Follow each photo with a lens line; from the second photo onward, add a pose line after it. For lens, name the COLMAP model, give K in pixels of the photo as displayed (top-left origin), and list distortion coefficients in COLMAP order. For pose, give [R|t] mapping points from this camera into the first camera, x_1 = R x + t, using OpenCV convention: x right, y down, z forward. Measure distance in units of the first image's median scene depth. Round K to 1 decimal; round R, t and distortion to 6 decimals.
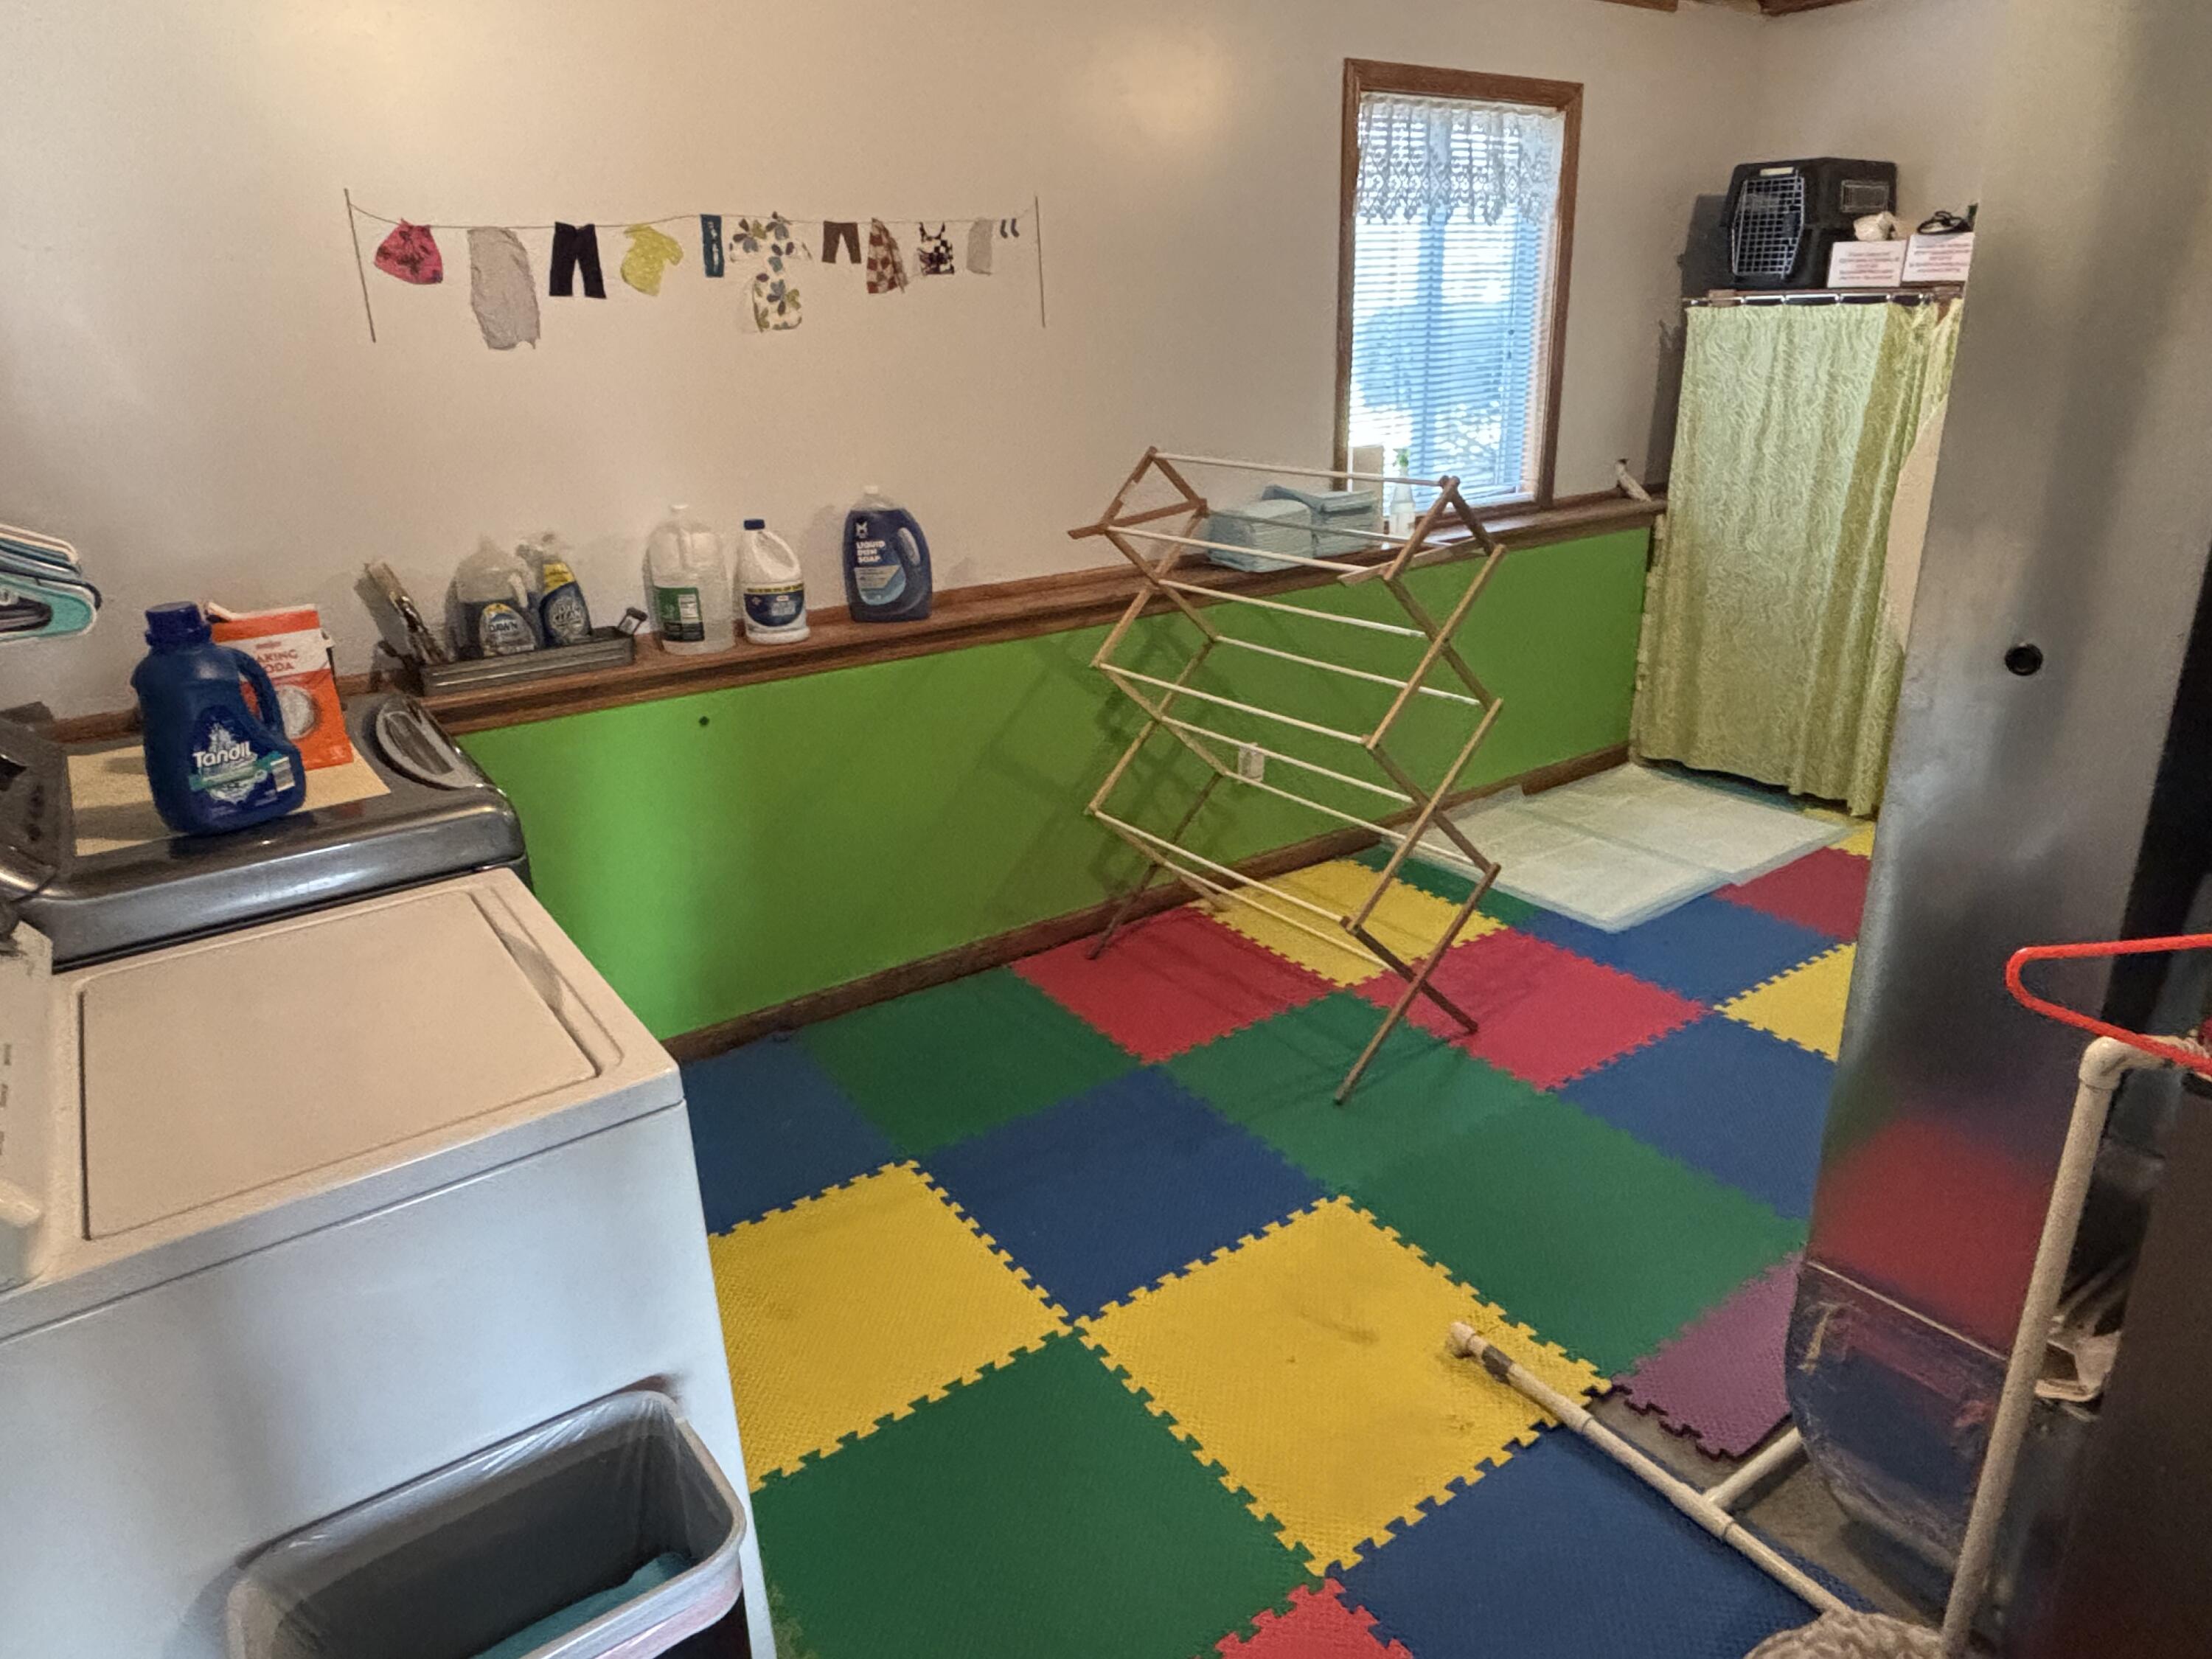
lens RADIAL K [[1404.1, 0, 1107.5], [0, 1404.1, 825.9], [0, 0, 1]] dist [-0.002092, -0.001347]
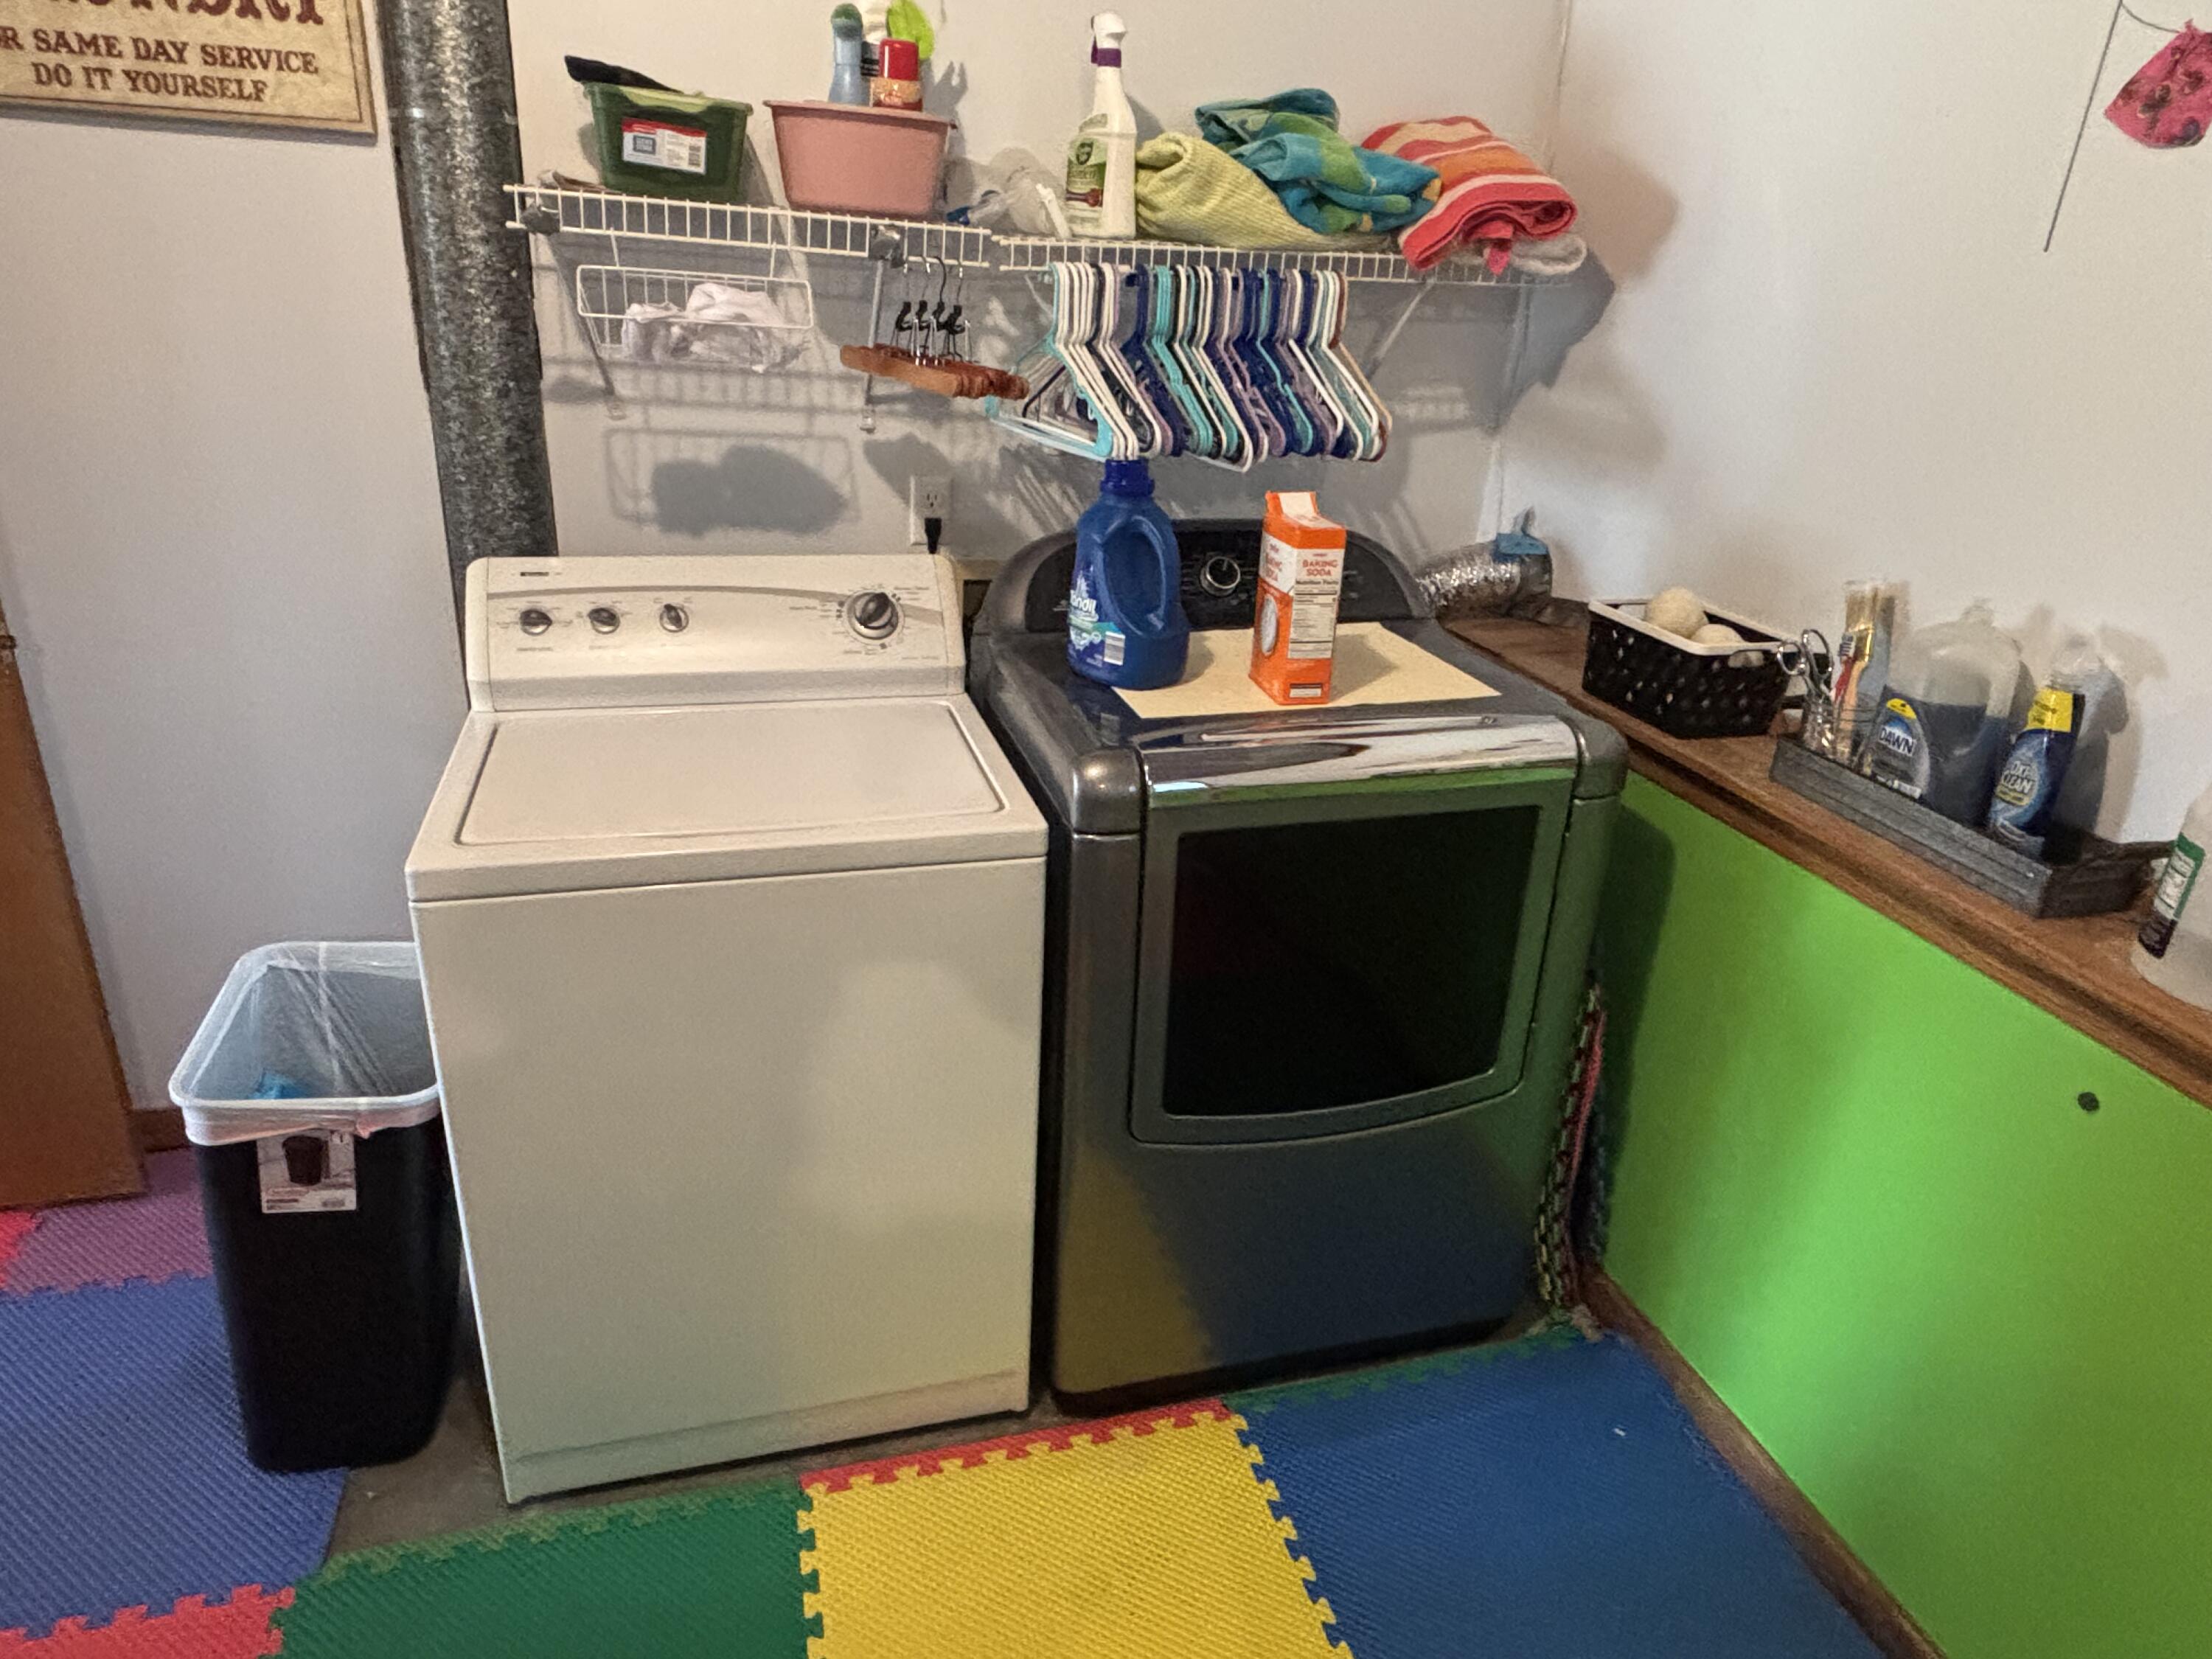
lens RADIAL K [[1404.1, 0, 1107.3], [0, 1404.1, 837.6], [0, 0, 1]] dist [-0.002092, -0.001347]
pose [[-0.333620, 0.383662, -0.861105, 0.222024], [-0.362920, 0.790765, 0.492929, -0.299368], [0.870050, 0.476963, -0.124576, 0.856089]]
